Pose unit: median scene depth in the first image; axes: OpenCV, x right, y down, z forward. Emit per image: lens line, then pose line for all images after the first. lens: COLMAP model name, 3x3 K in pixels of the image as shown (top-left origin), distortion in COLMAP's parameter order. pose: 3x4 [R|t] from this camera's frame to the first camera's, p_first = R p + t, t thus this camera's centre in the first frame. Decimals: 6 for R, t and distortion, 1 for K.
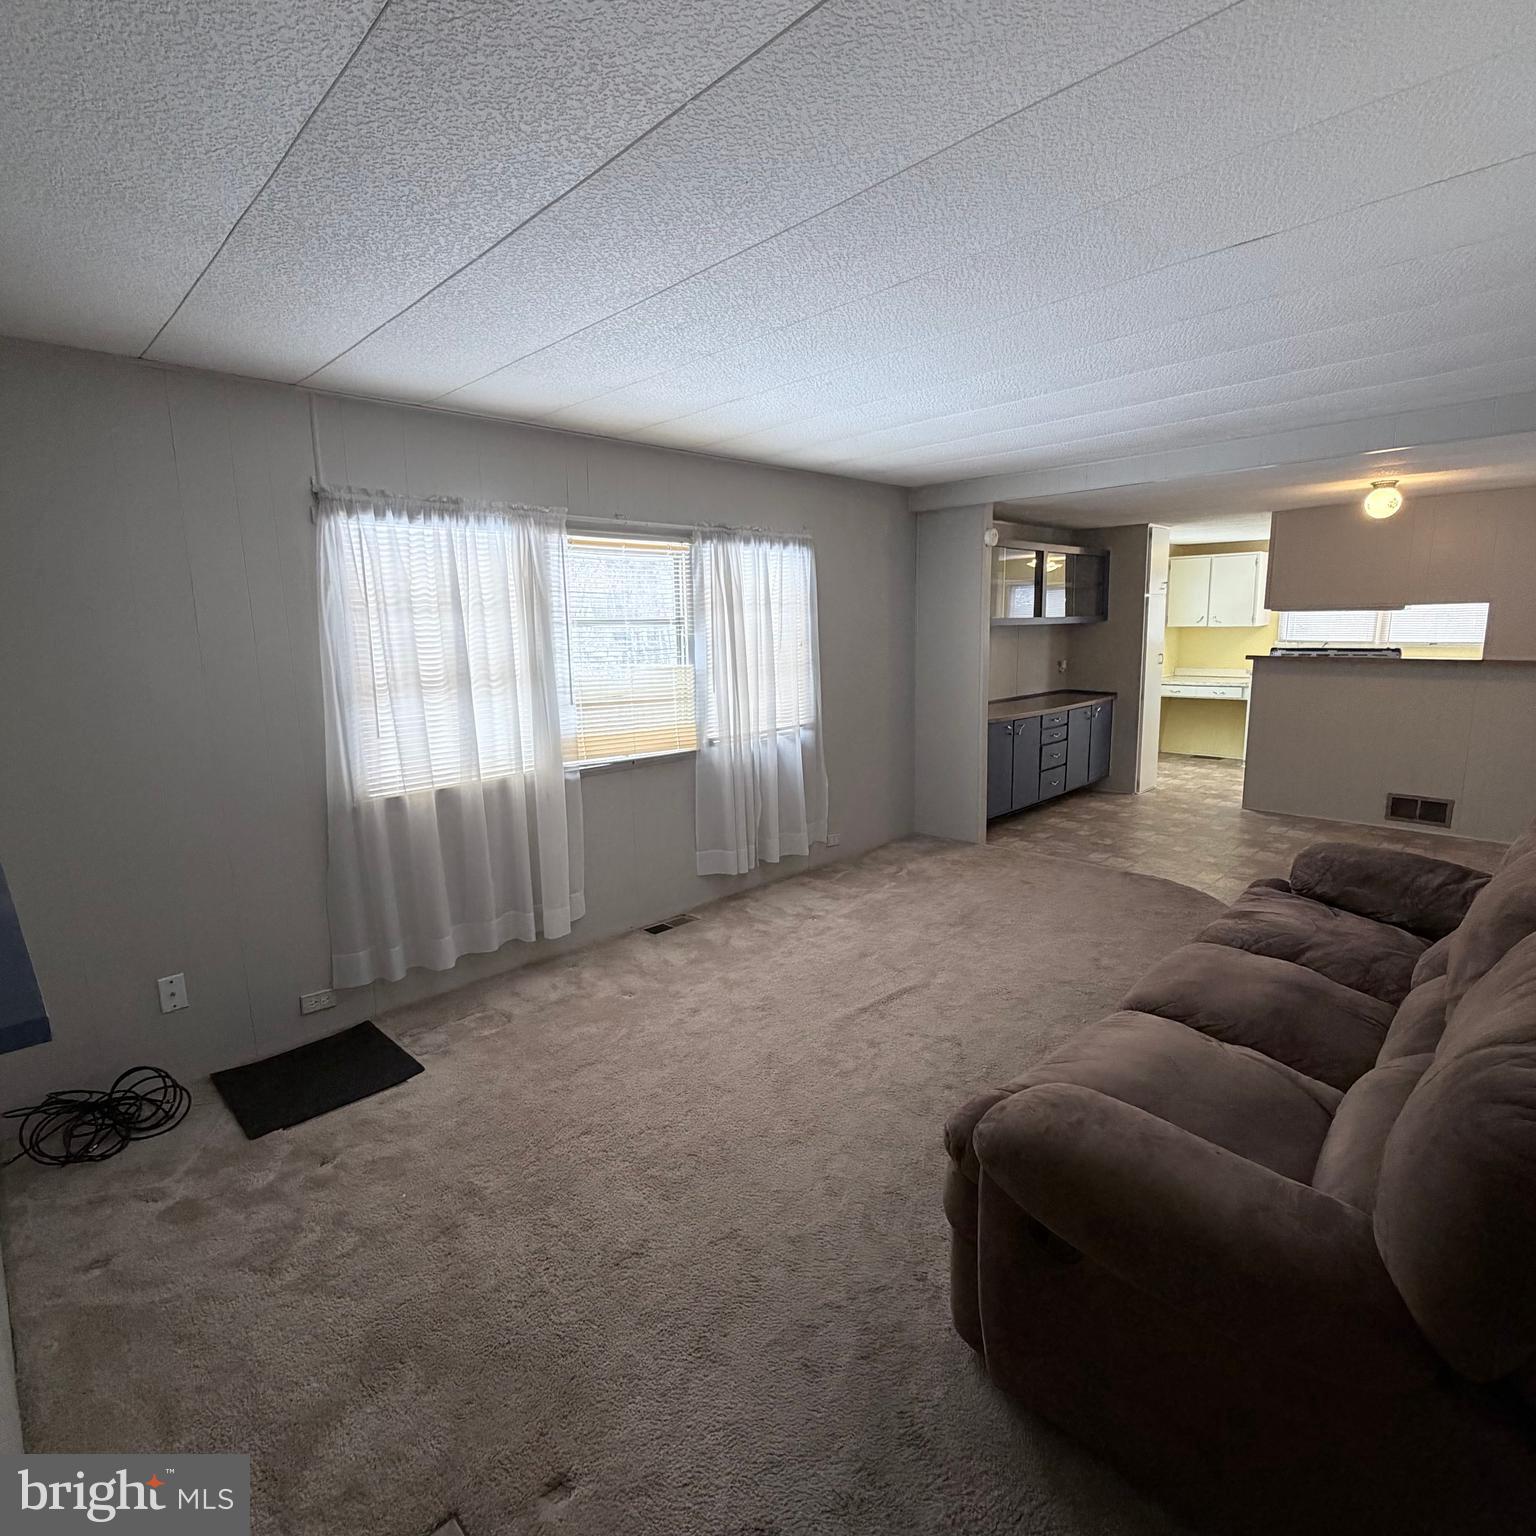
lens RADIAL K [[814.9, 0, 766.3], [0, 814.9, 761.3], [0, 0, 1]] dist [-0.000575, -0.000656]
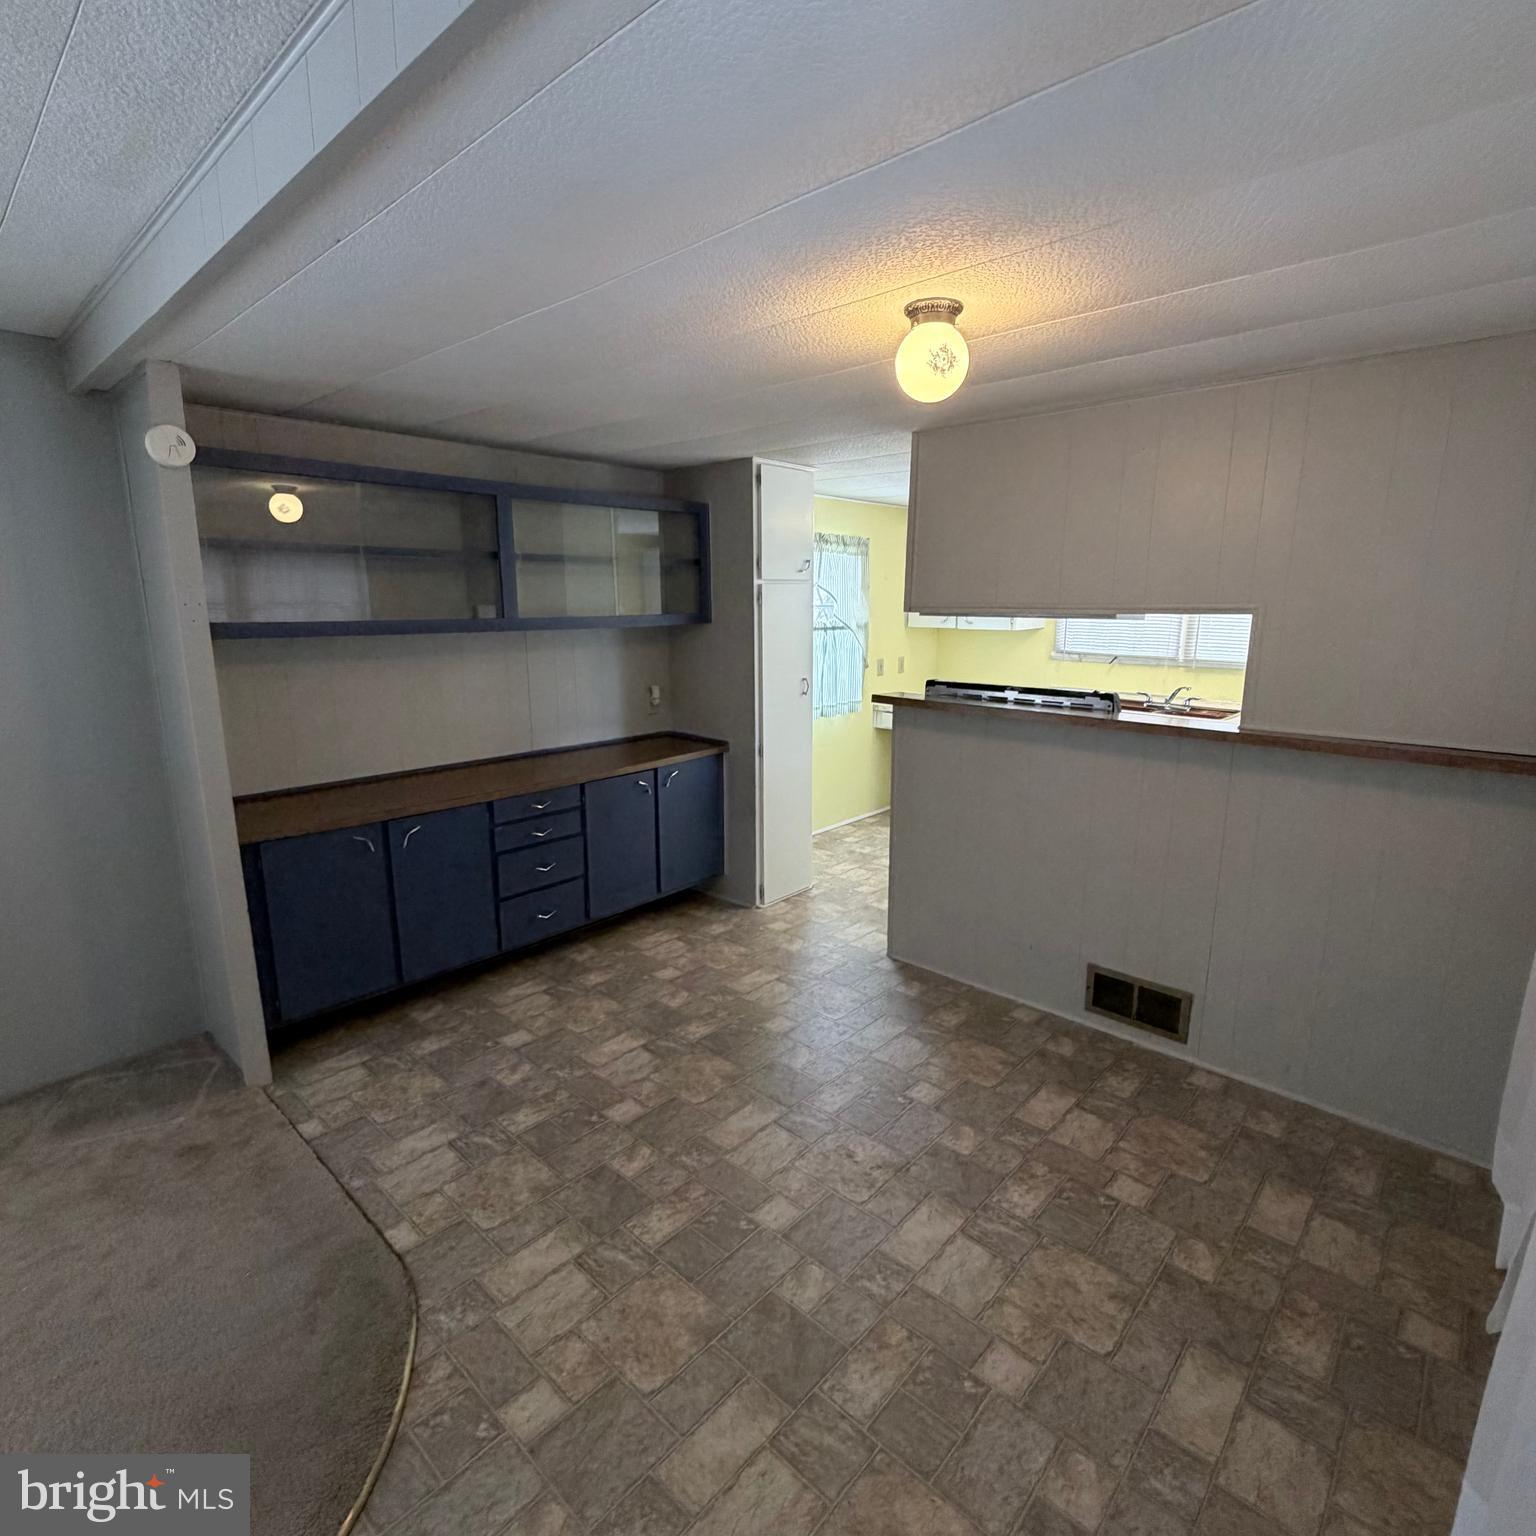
lens RADIAL K [[796.7, 0, 774.4], [0, 796.7, 767.3], [0, 0, 1]] dist [0.002200, 0.000793]
pose [[0.999063, 0.011239, 0.041796, 0.975102], [-0.012885, 0.999144, 0.039322, -0.197829], [-0.041318, -0.039824, 0.998352, 0.895874]]
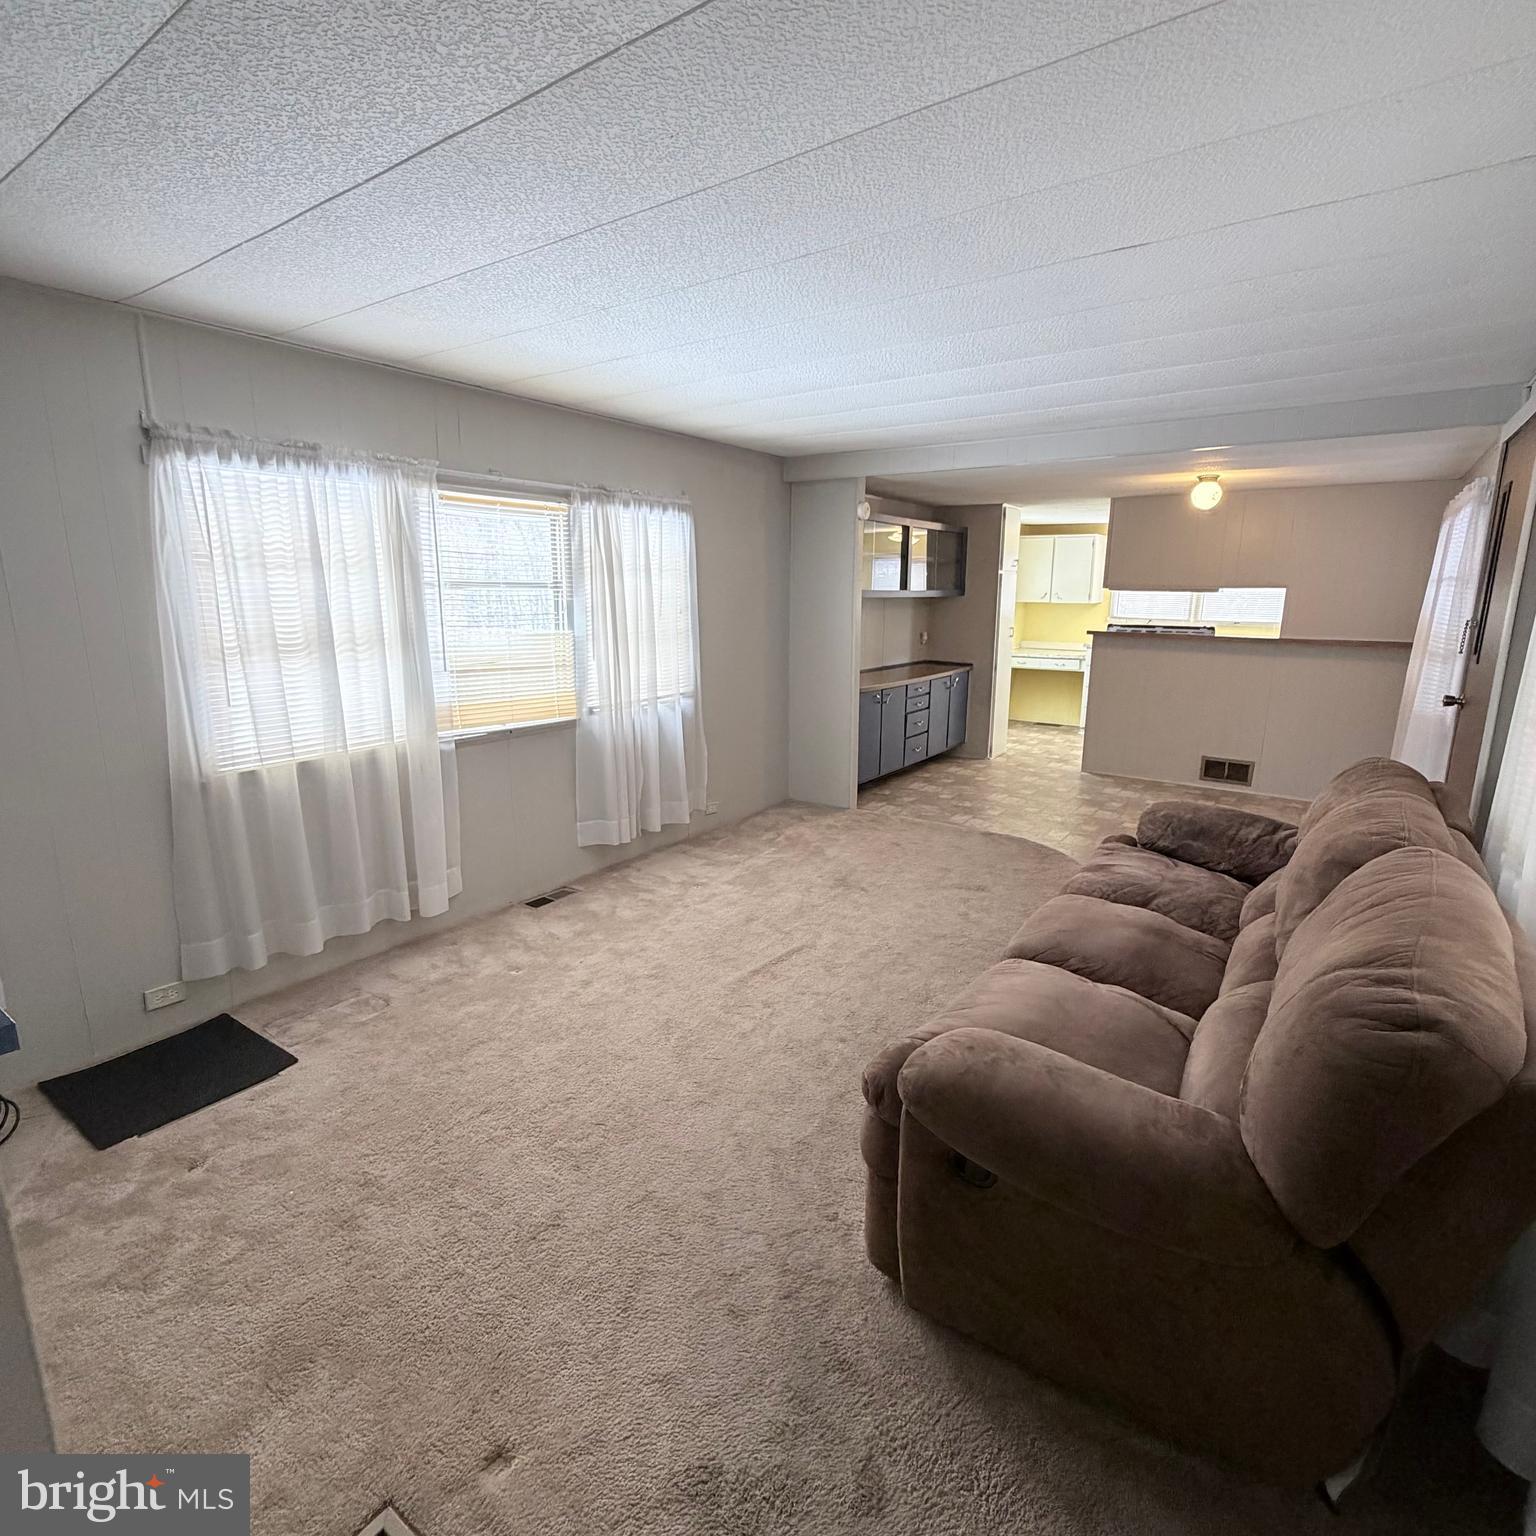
lens RADIAL K [[815.9, 0, 767.7], [0, 815.9, 761.4], [0, 0, 1]] dist [-0.001670, -0.000237]
pose [[0.984611, -0.010050, 0.174470, -0.042215], [0.003094, 0.999191, 0.040098, -0.001572], [-0.174732, -0.038941, 0.983846, -0.003707]]
